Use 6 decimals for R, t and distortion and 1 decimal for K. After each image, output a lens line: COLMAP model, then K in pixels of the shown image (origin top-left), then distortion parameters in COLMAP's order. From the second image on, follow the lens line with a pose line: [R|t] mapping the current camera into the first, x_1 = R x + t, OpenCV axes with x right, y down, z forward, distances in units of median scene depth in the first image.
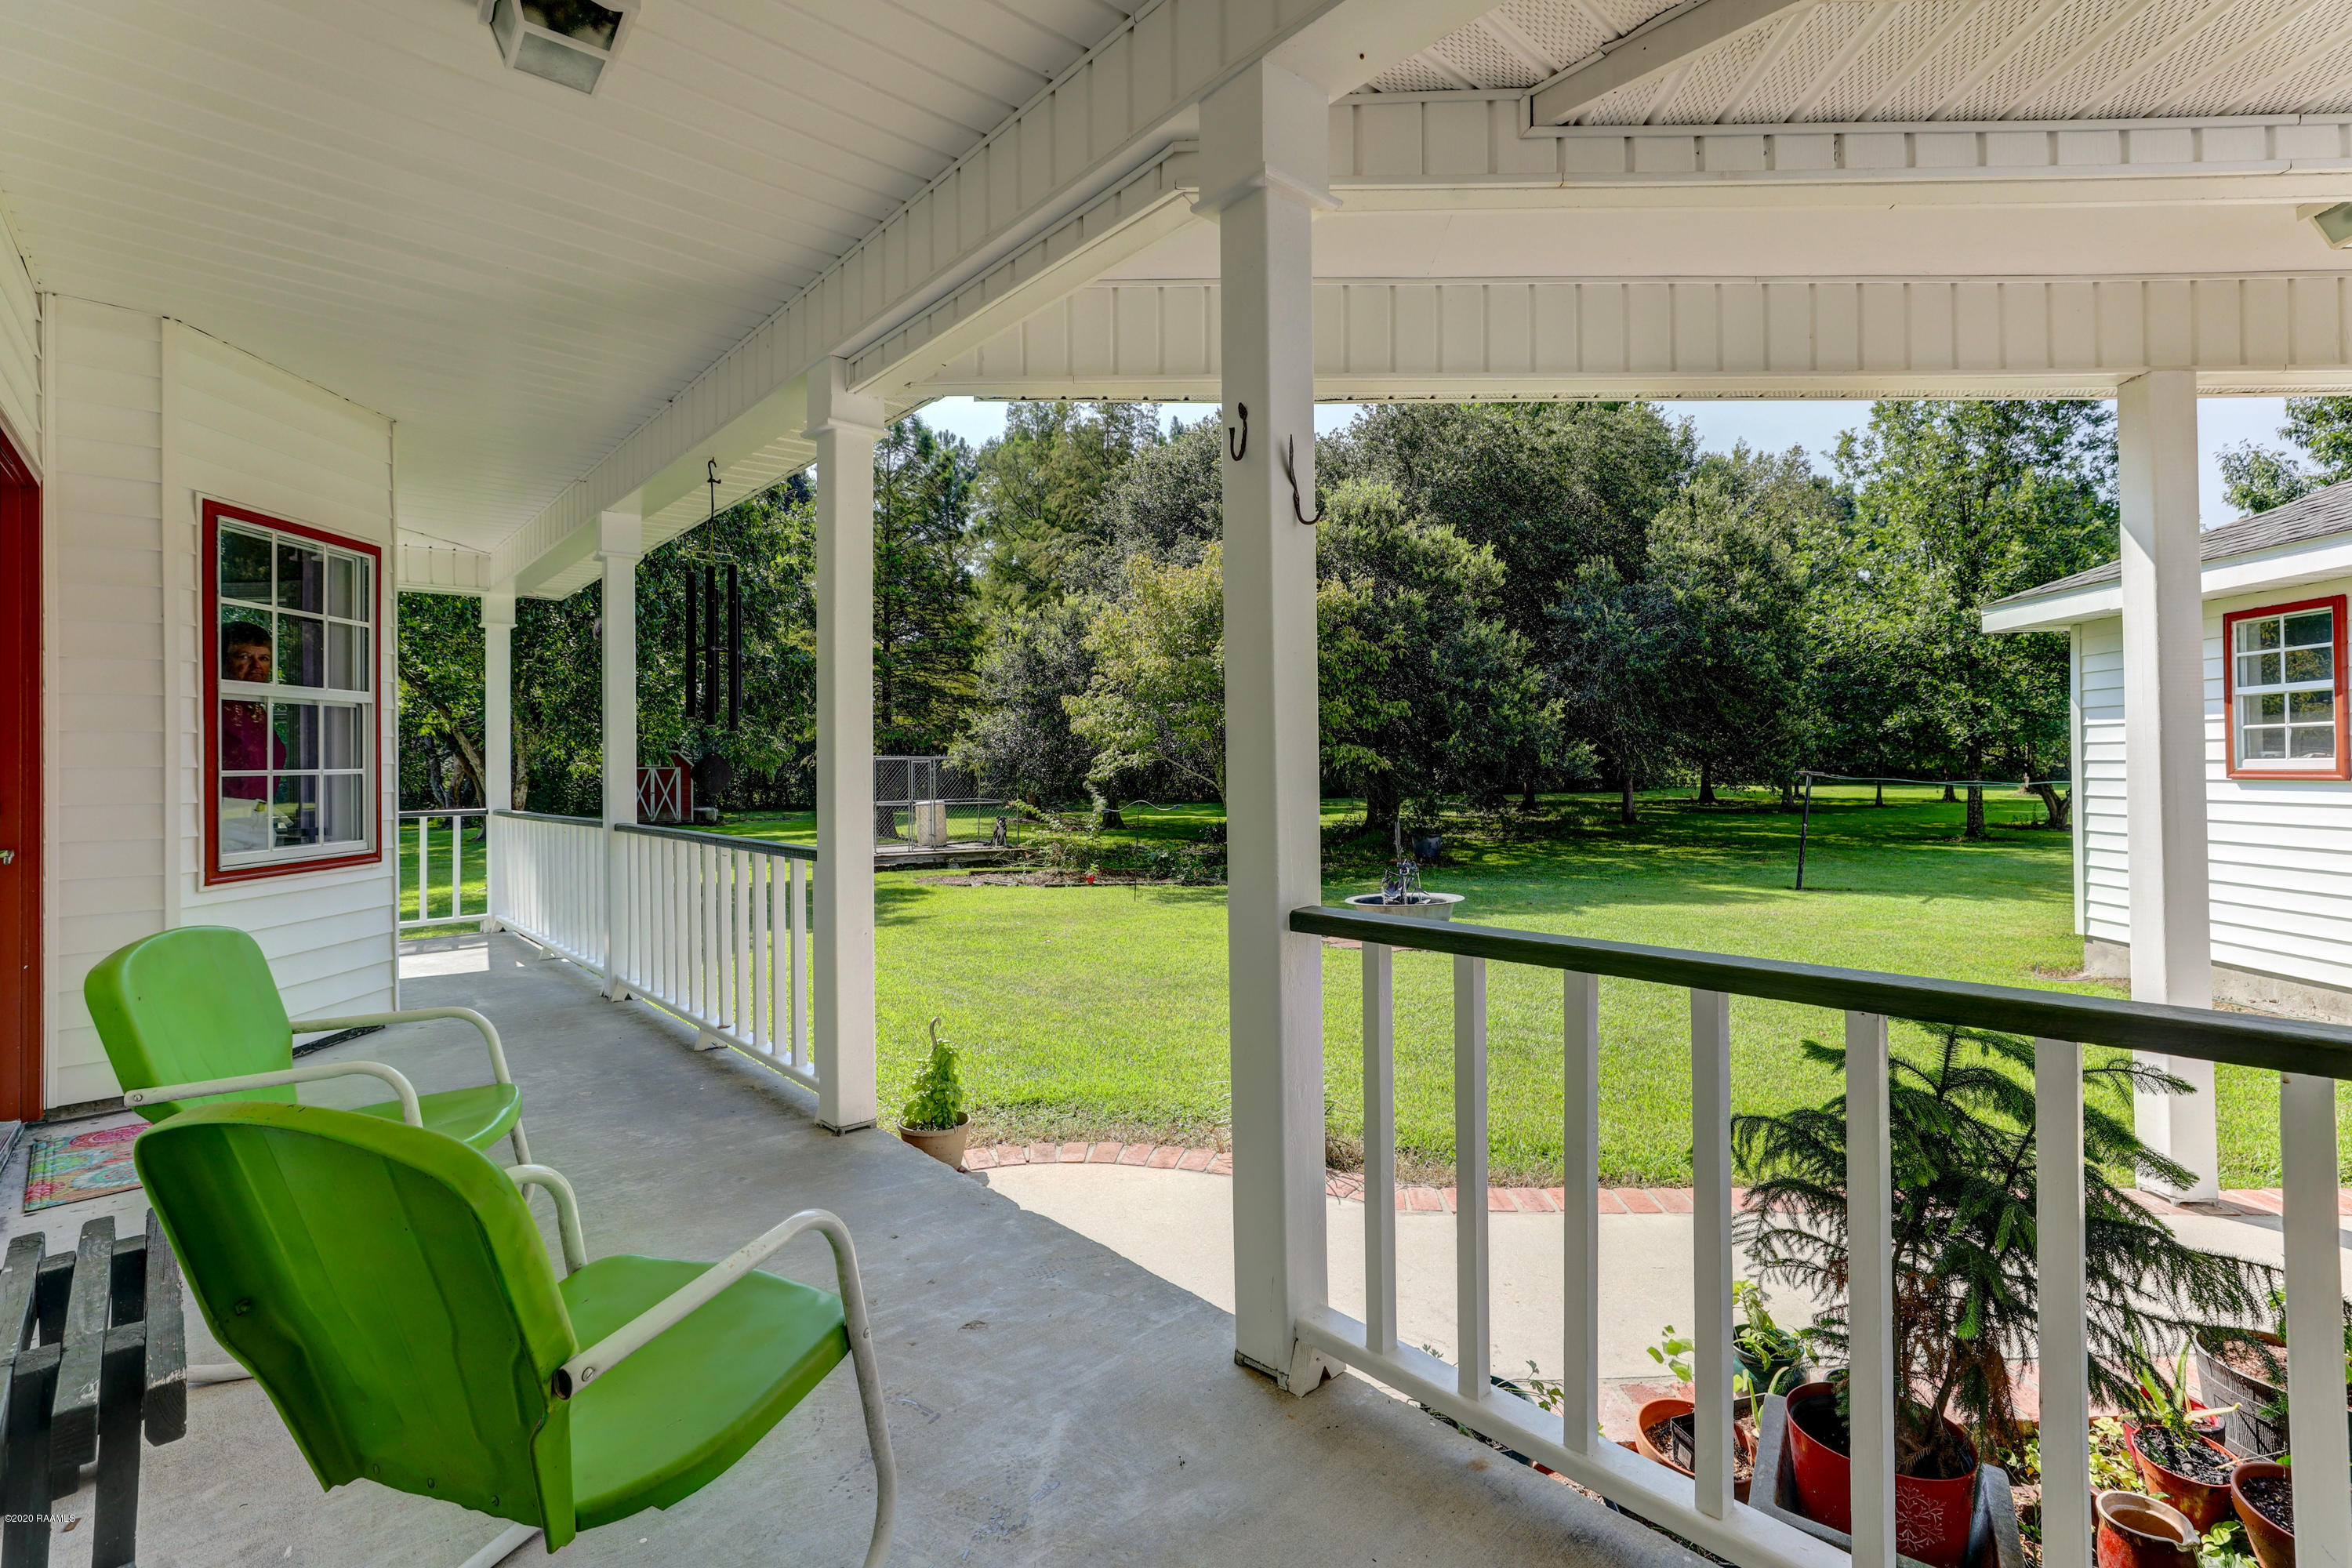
lens RADIAL K [[1089.4, 0, 1176.0], [0, 1089.4, 784.0], [0, 0, 1]] dist [0.000612, 0.000316]
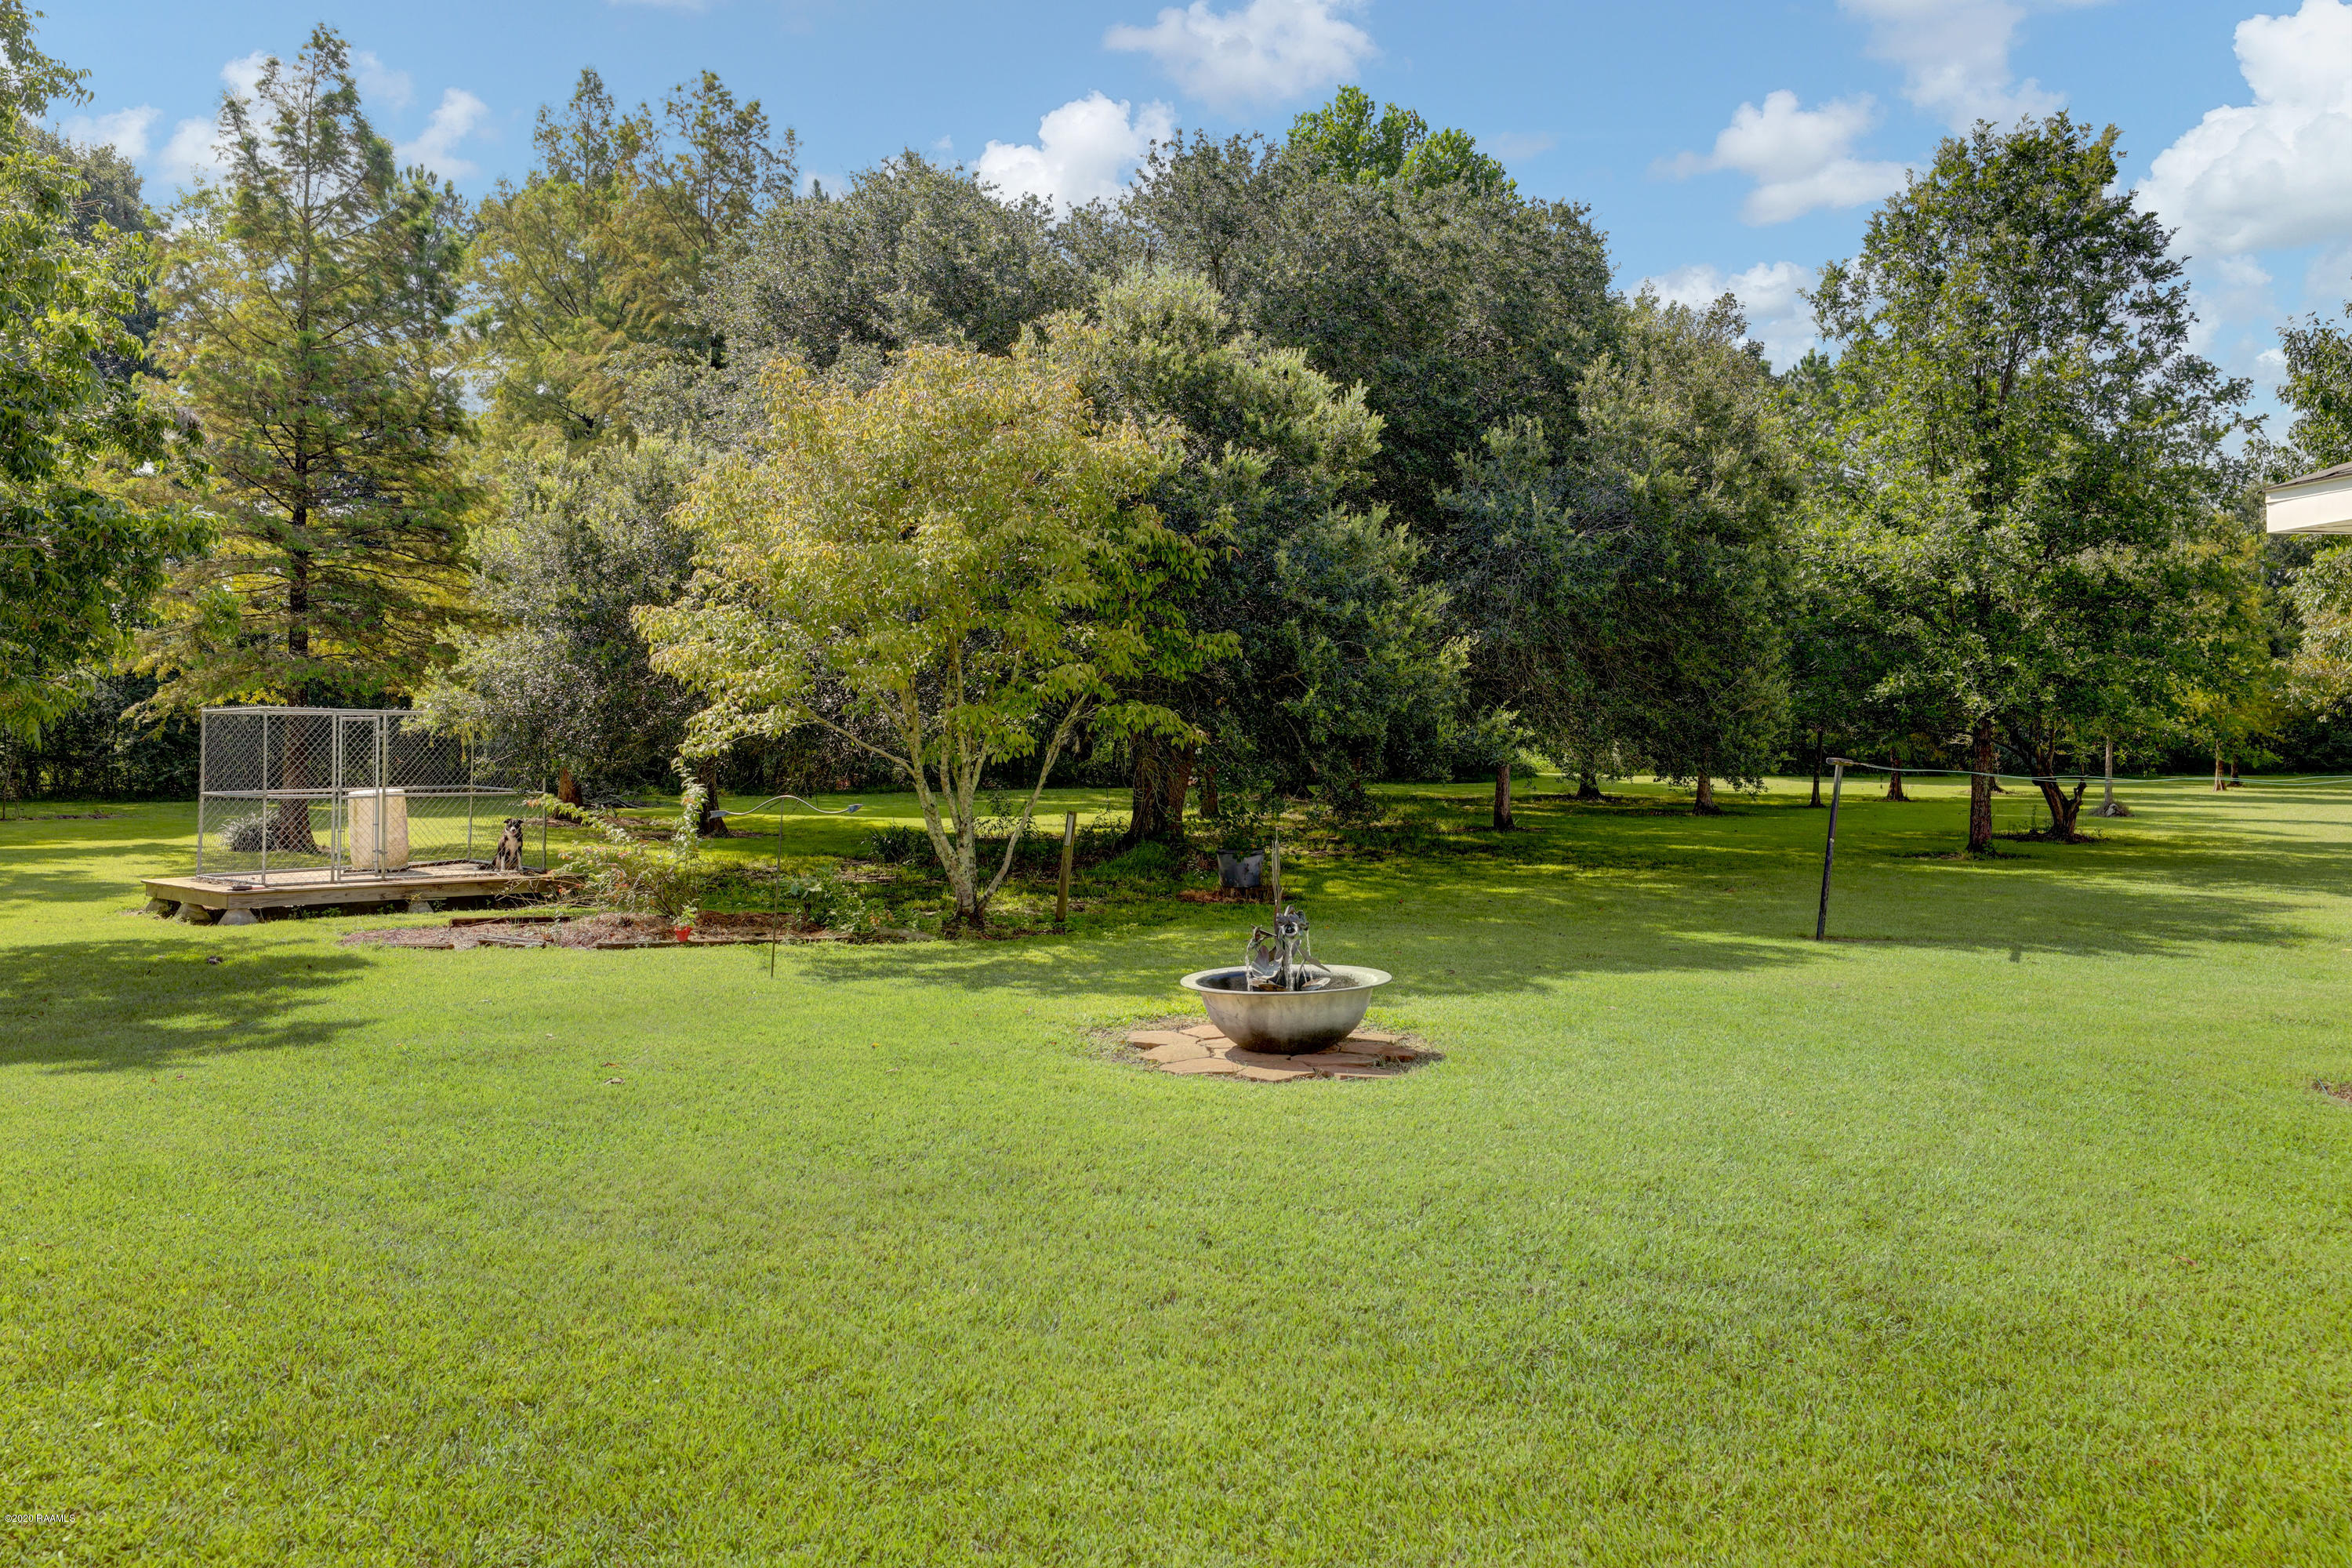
lens RADIAL K [[1618.4, 0, 1178.3], [0, 1618.4, 752.6], [0, 0, 1]] dist [0.000738, 0.025504]
pose [[0.973078, 0.013799, 0.230062, -0.020304], [-0.012099, 0.999888, -0.008799, -0.001344], [-0.230157, 0.005779, 0.973136, 0.111954]]
